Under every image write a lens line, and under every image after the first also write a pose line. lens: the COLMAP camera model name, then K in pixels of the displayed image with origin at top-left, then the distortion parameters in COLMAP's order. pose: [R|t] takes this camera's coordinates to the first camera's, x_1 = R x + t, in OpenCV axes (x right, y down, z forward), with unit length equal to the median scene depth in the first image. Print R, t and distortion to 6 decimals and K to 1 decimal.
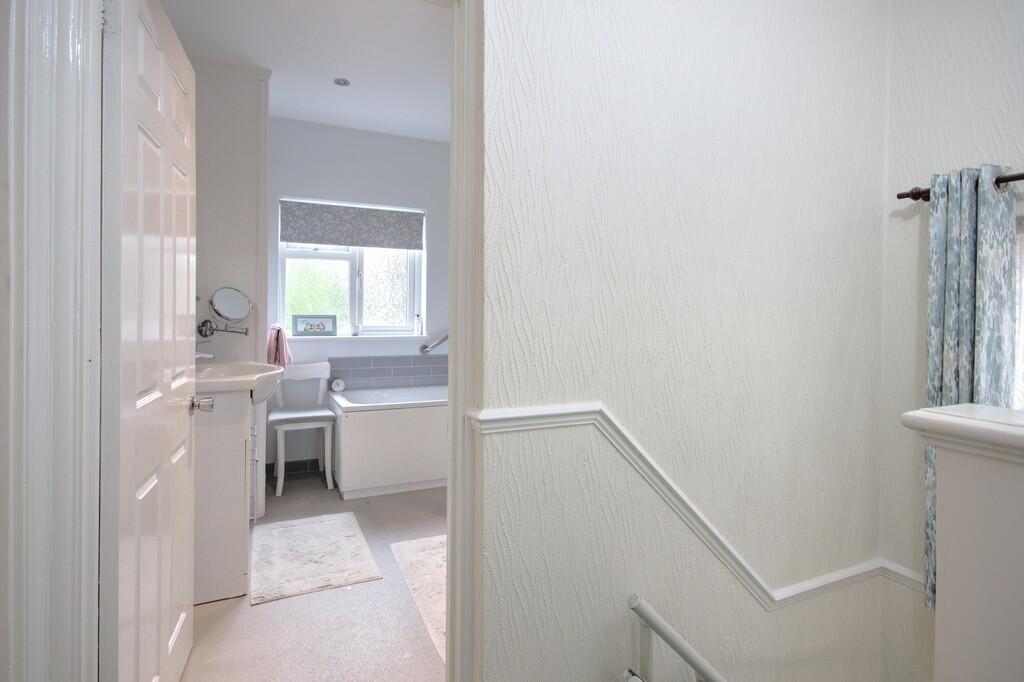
lens RADIAL K [[537.4, 0, 509.5], [0, 537.4, 311.6], [0, 0, 1]] dist [-0.002988, -0.000242]
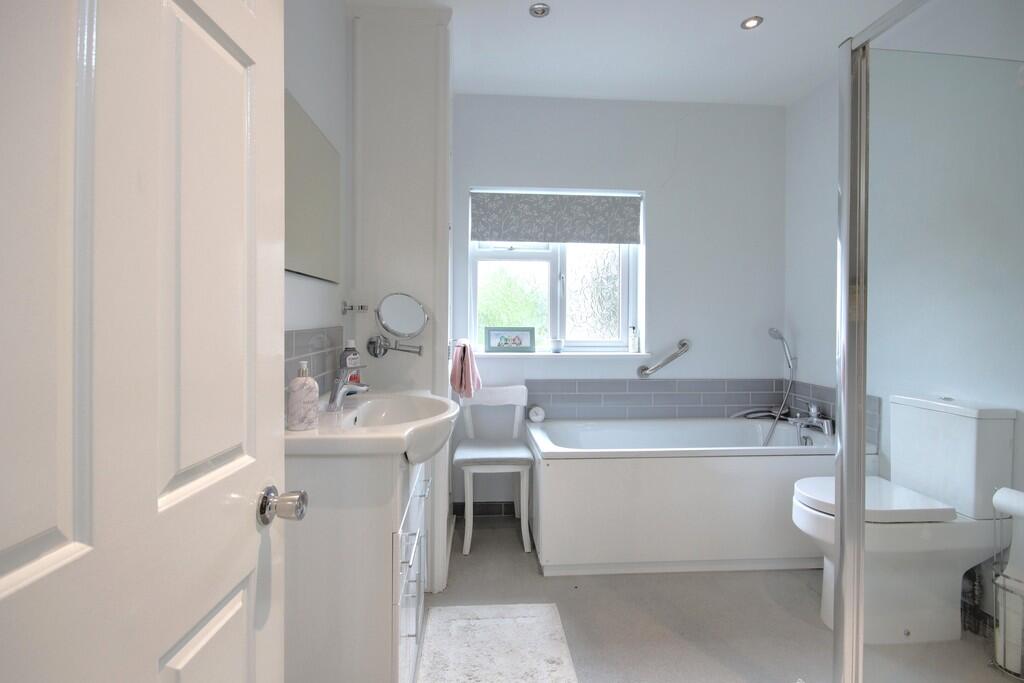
lens RADIAL K [[490.0, 0, 514.7], [0, 490.0, 326.1], [0, 0, 1]] dist [-0.000082, -0.000577]
pose [[0.936934, -0.000533, -0.349507, -0.091449], [0.003897, 0.999953, 0.008923, -0.002372], [0.349485, -0.009722, 0.936891, 0.296236]]
